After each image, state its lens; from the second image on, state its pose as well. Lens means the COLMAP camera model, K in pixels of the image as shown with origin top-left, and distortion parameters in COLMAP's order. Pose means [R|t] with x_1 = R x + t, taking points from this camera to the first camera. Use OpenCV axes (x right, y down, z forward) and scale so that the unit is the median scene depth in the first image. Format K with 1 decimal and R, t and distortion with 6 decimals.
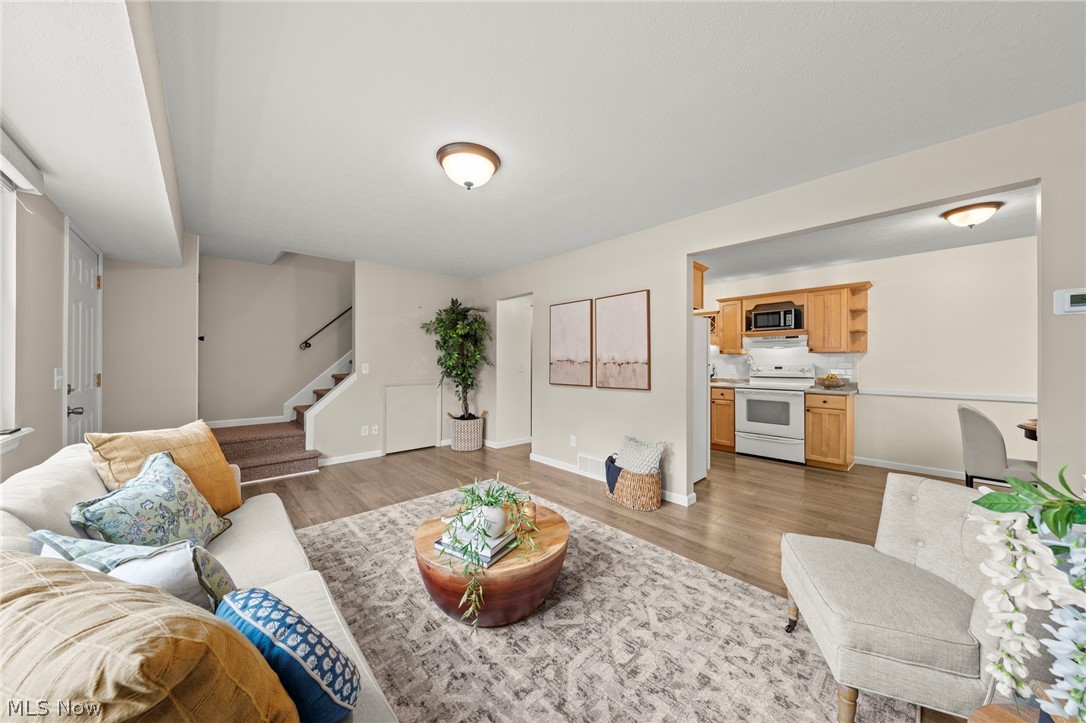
lens RADIAL K [[367.6, 0, 543.0], [0, 367.6, 360.1], [0, 0, 1]] dist [-0.000419, -0.000112]
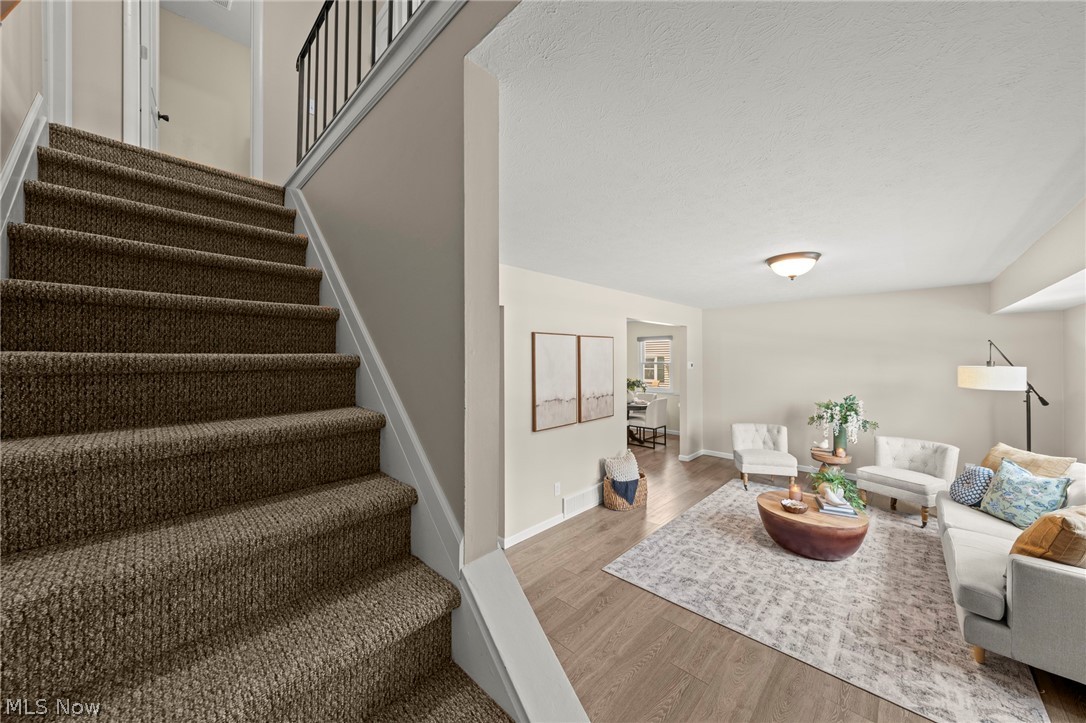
lens RADIAL K [[378.7, 0, 541.8], [0, 378.7, 356.9], [0, 0, 1]] dist [-0.005263, 0.002346]
pose [[-0.051634, -0.002011, 0.998664, -0.843191], [-0.001715, 0.999997, 0.001925, -0.103920], [-0.998665, -0.001613, -0.051638, 1.093207]]
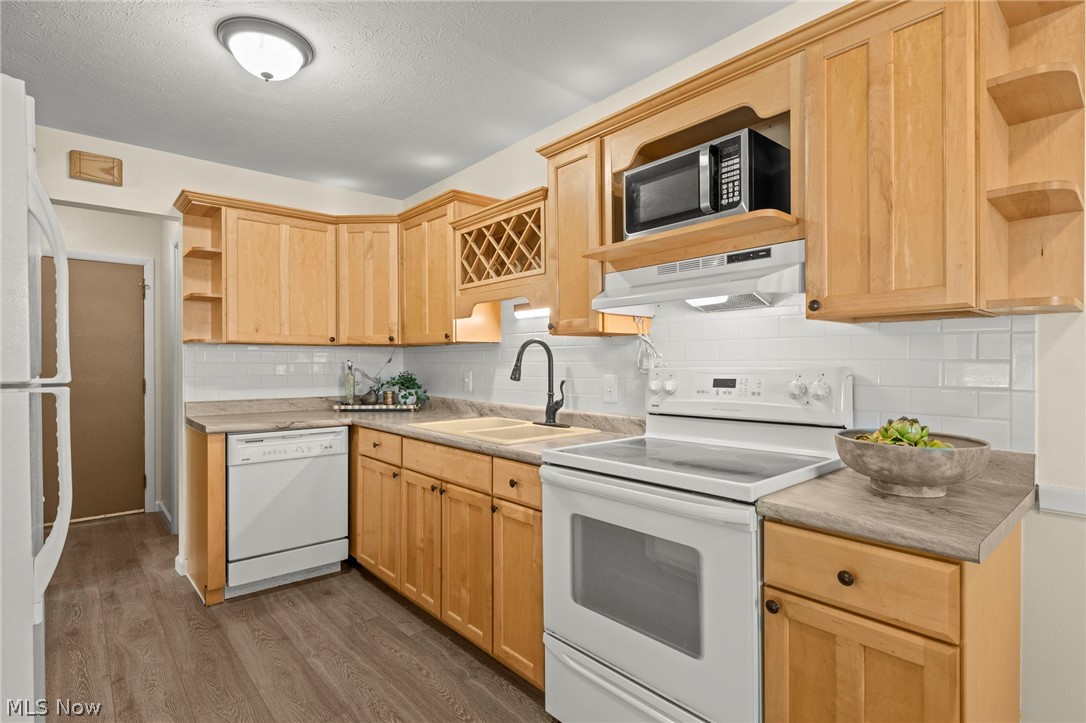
lens RADIAL K [[536.5, 0, 540.0], [0, 536.5, 365.8], [0, 0, 1]] dist [0.001999, 0.000487]
pose [[0.999395, -0.006372, -0.034183, 0.652058], [0.006785, 0.999905, 0.011972, 0.004036], [0.034104, -0.012196, 0.999344, 0.762692]]
